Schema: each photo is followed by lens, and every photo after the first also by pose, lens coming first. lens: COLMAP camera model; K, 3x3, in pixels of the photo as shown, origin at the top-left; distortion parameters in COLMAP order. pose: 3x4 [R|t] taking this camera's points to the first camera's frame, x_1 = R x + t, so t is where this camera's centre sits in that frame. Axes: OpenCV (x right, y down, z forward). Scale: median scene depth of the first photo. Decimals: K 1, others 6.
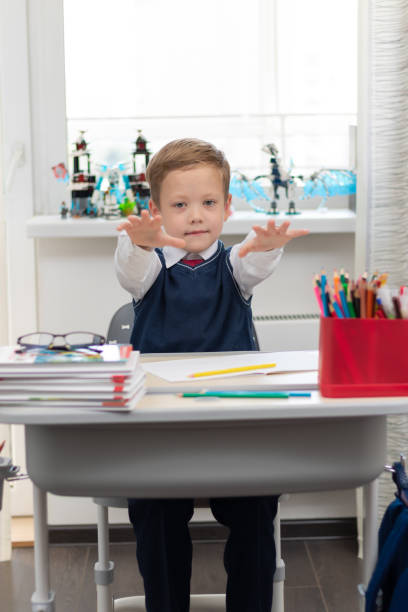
lens RADIAL K [[1424.8, 0, 204.0], [0, 1424.8, 306.0], [0, 0, 1]] dist [-0.006657, 0.034020]
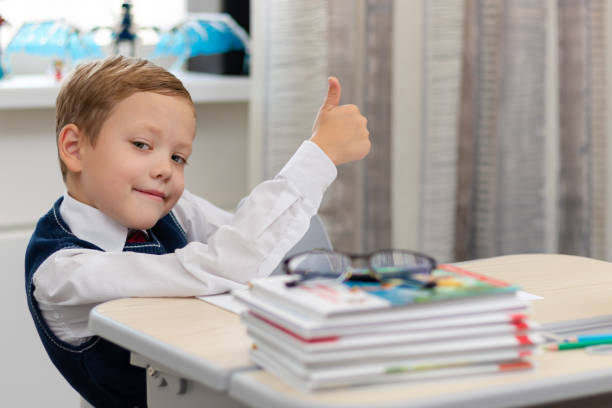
lens RADIAL K [[1442.2, 0, 306.0], [0, 1442.2, 204.0], [0, 0, 1]] dist [0.005695, -0.308320]
pose [[0.879132, -0.046169, 0.474337, -0.229193], [0.043173, 0.998919, 0.017213, -0.007748], [-0.474619, 0.005346, 0.880175, 0.291741]]
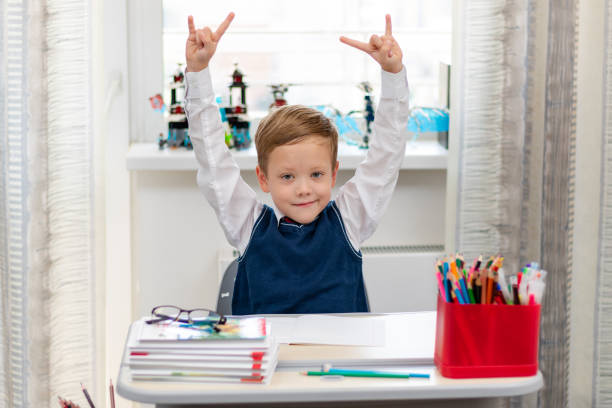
lens RADIAL K [[1414.5, 0, 306.0], [0, 1414.5, 204.0], [0, 0, 1]] dist [0.009100, -0.392643]
pose [[0.999187, 0.013128, 0.038121, -0.033357], [-0.014096, 0.999582, 0.025228, -0.050292], [-0.037773, -0.025745, 0.998955, -0.019302]]
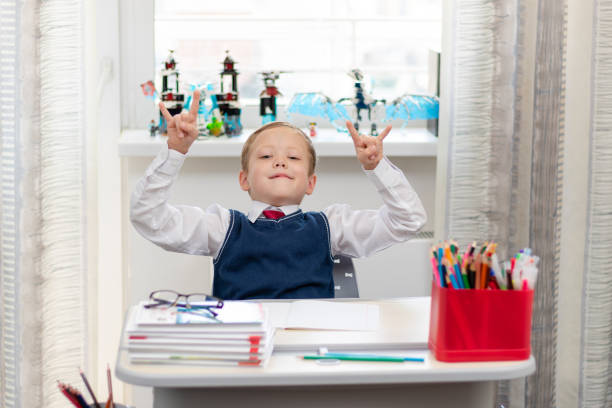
lens RADIAL K [[1414.5, 0, 306.0], [0, 1414.5, 204.0], [0, 0, 1]] dist [0.009100, -0.392643]
pose [[0.998592, 0.014981, 0.050890, -0.039861], [-0.016732, 0.999276, 0.034159, -0.050026], [-0.050342, -0.034962, 0.998120, -0.026885]]
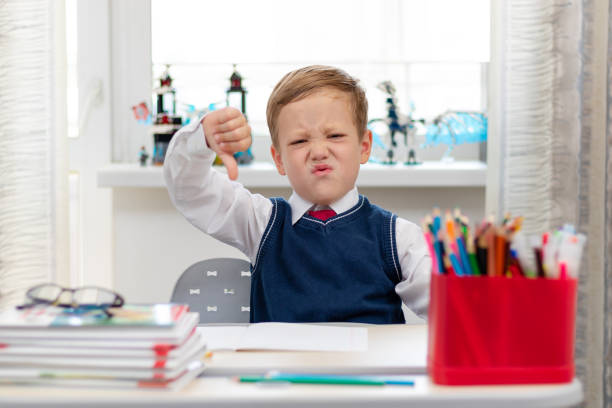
lens RADIAL K [[1424.8, 0, 306.0], [0, 1424.8, 204.0], [0, 0, 1]] dist [-0.006657, 0.034020]
pose [[0.999622, 0.014748, -0.023221, 0.019290], [-0.016046, 0.998259, -0.056755, 0.008156], [0.022344, 0.057106, 0.998118, 0.155838]]
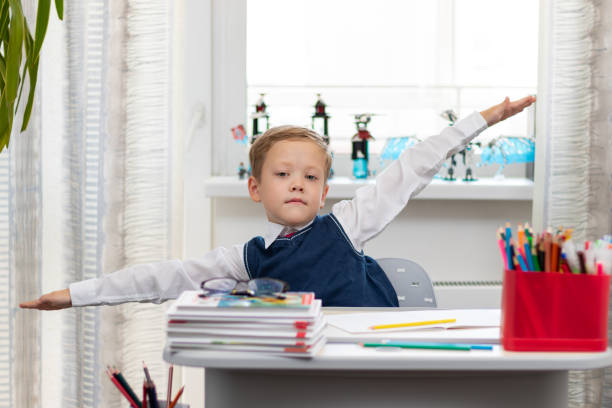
lens RADIAL K [[1424.8, 0, 306.0], [0, 1424.8, 204.0], [0, 0, 1]] dist [-0.006657, 0.034020]
pose [[0.998669, 0.026826, -0.044042, -0.008117], [-0.029359, 0.997890, -0.057917, 0.013351], [0.042395, 0.059133, 0.997349, -0.002105]]
